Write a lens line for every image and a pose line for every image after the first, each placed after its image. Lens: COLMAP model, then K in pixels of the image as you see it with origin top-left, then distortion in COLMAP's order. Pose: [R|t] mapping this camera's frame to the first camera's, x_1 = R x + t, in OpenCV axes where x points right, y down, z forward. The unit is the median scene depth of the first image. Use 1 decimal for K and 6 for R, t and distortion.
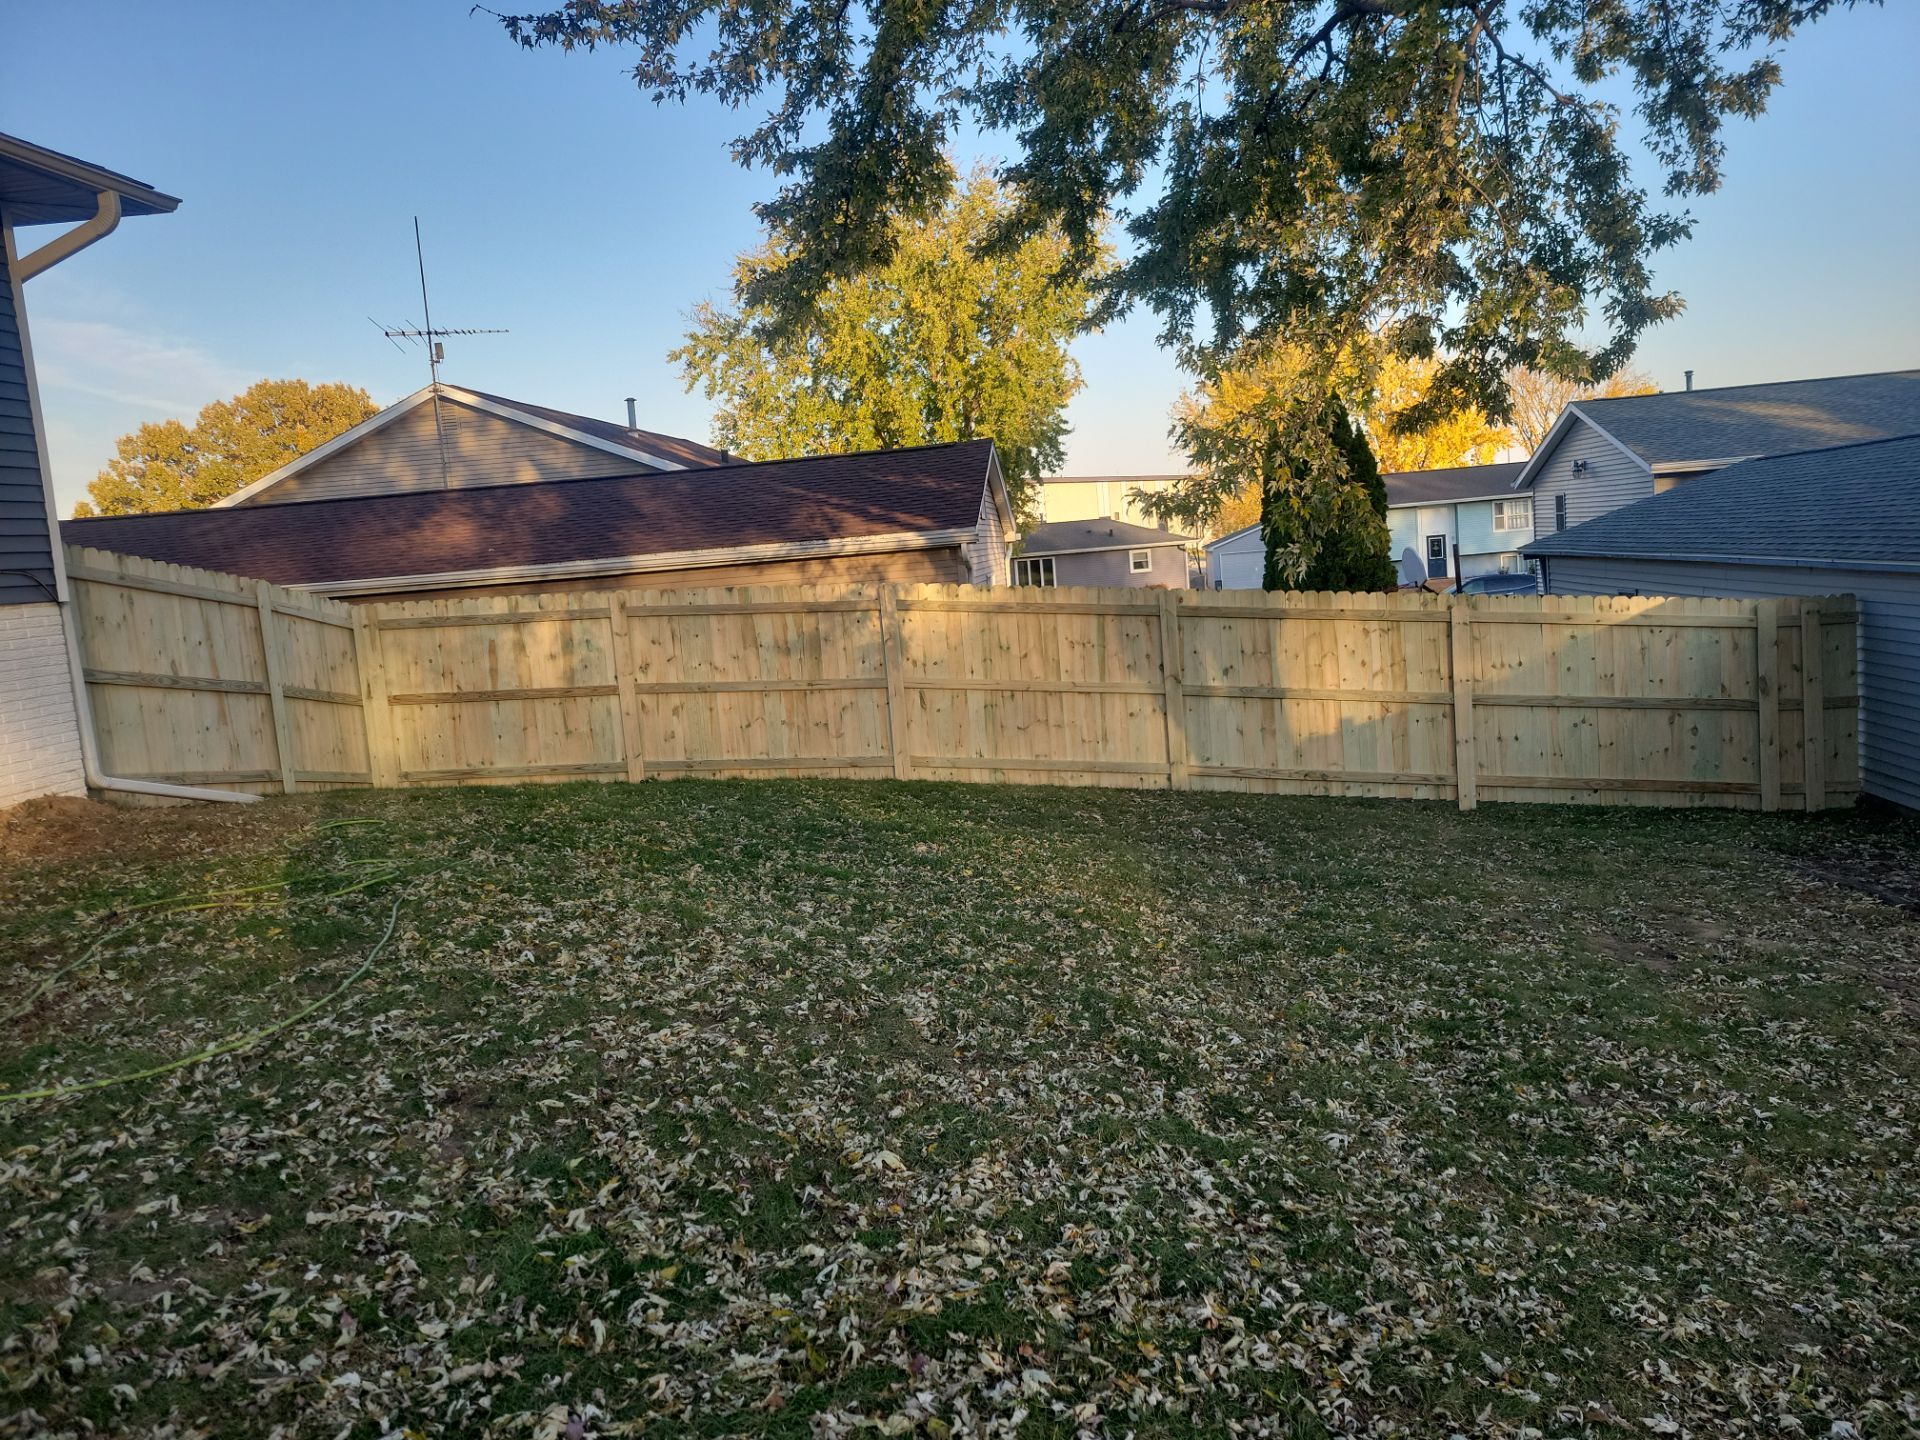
lens RADIAL K [[1545.3, 0, 960.0], [0, 1545.3, 720.0], [0, 0, 1]] dist [0.055174, -0.011611]
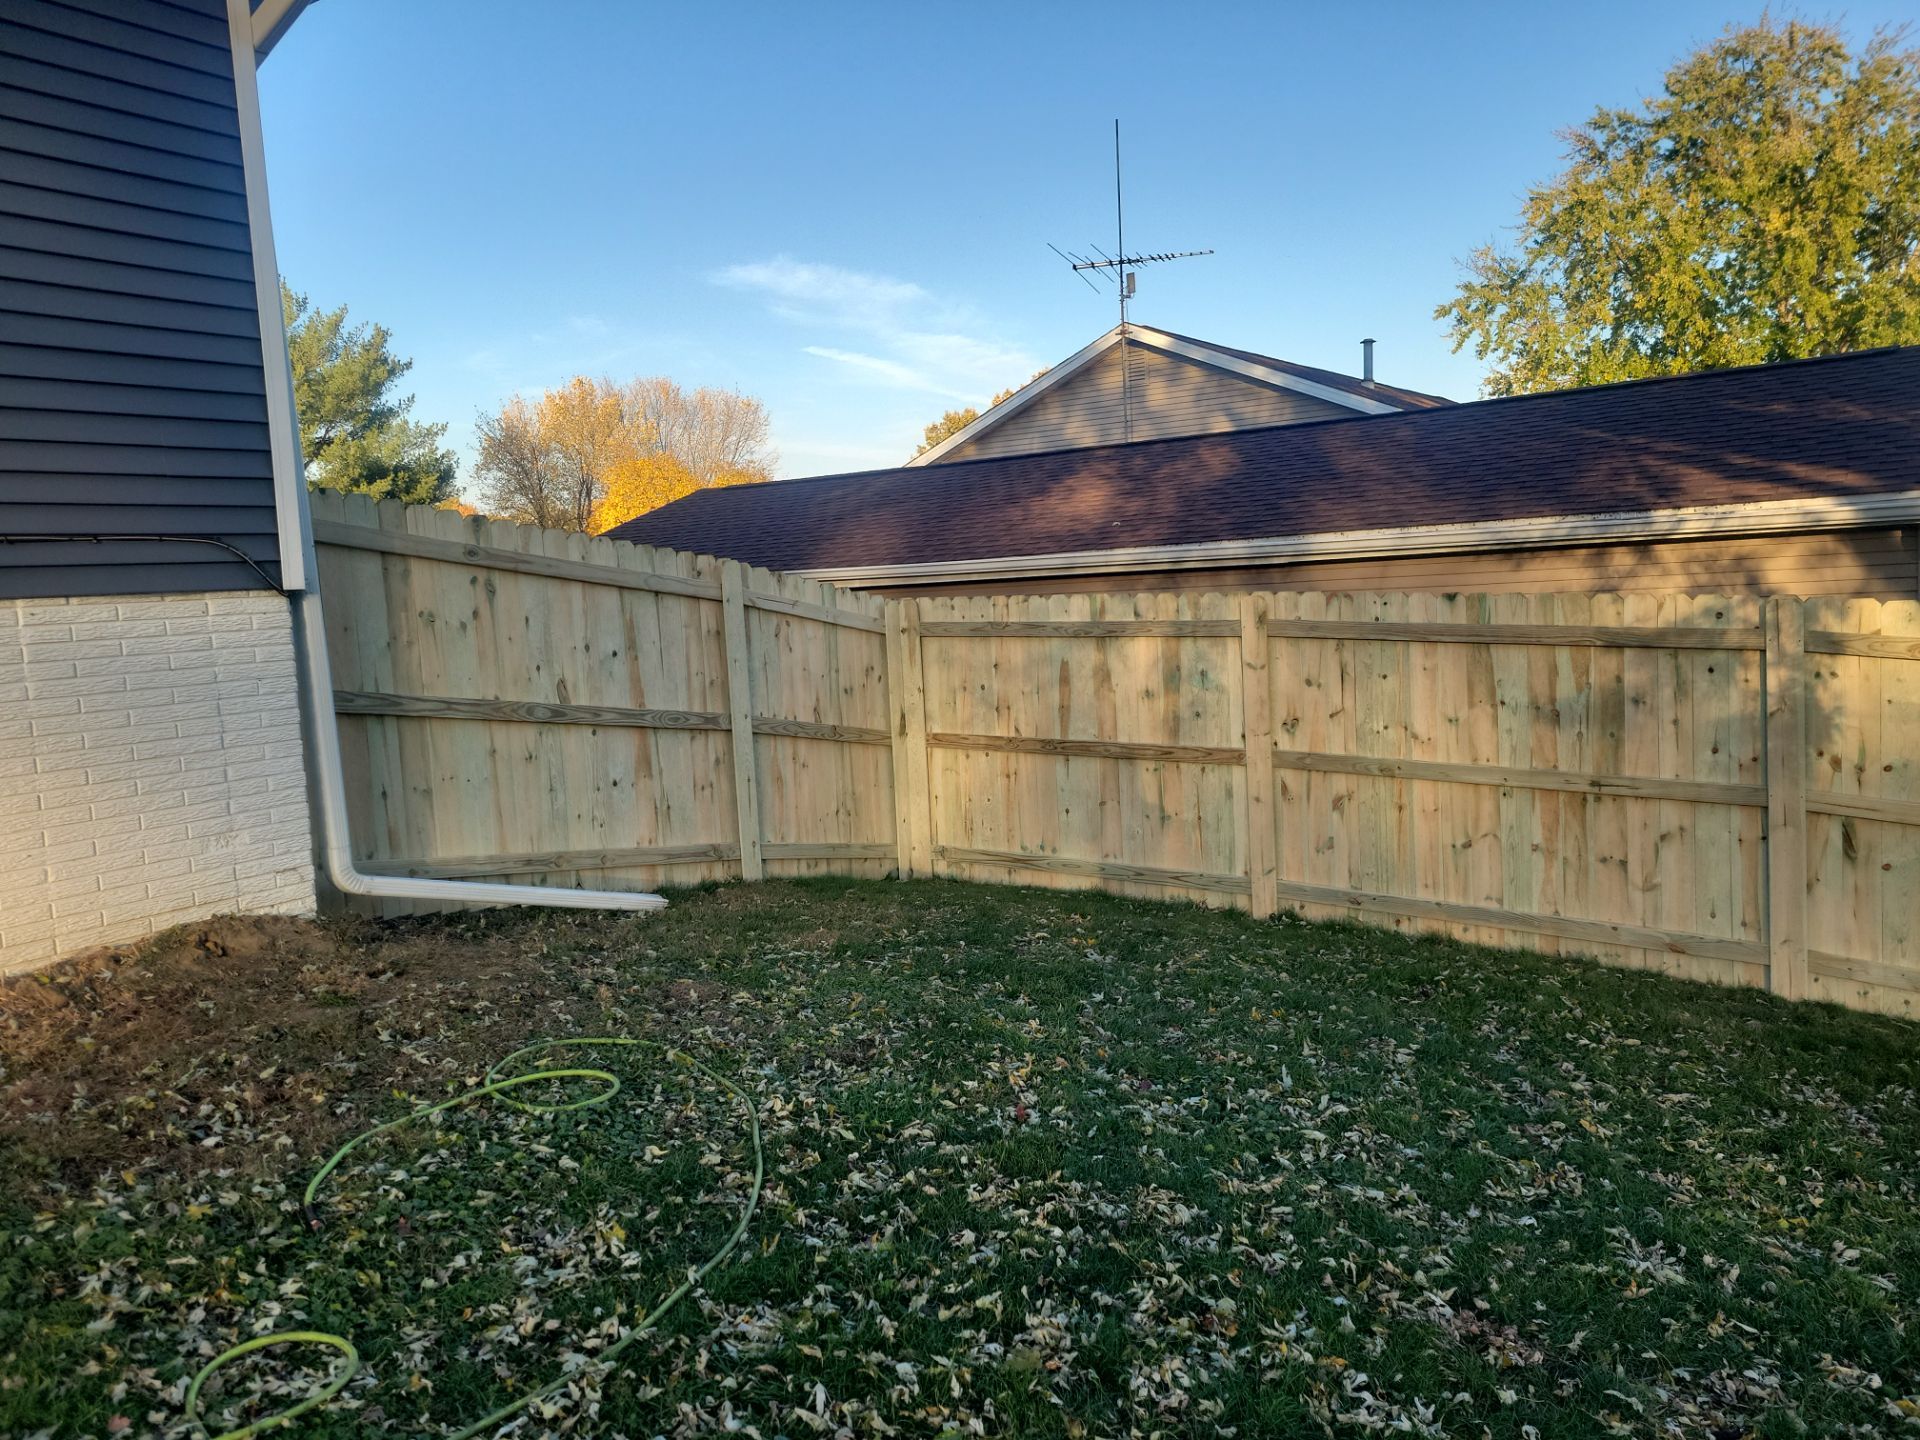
lens RADIAL K [[1545.3, 0, 960.0], [0, 1545.3, 720.0], [0, 0, 1]] dist [0.055174, -0.011611]
pose [[0.888680, 0.074192, -0.452486, -0.047509], [-0.069328, 0.997219, 0.027349, -0.041169], [0.453257, 0.007065, 0.891352, 0.402713]]
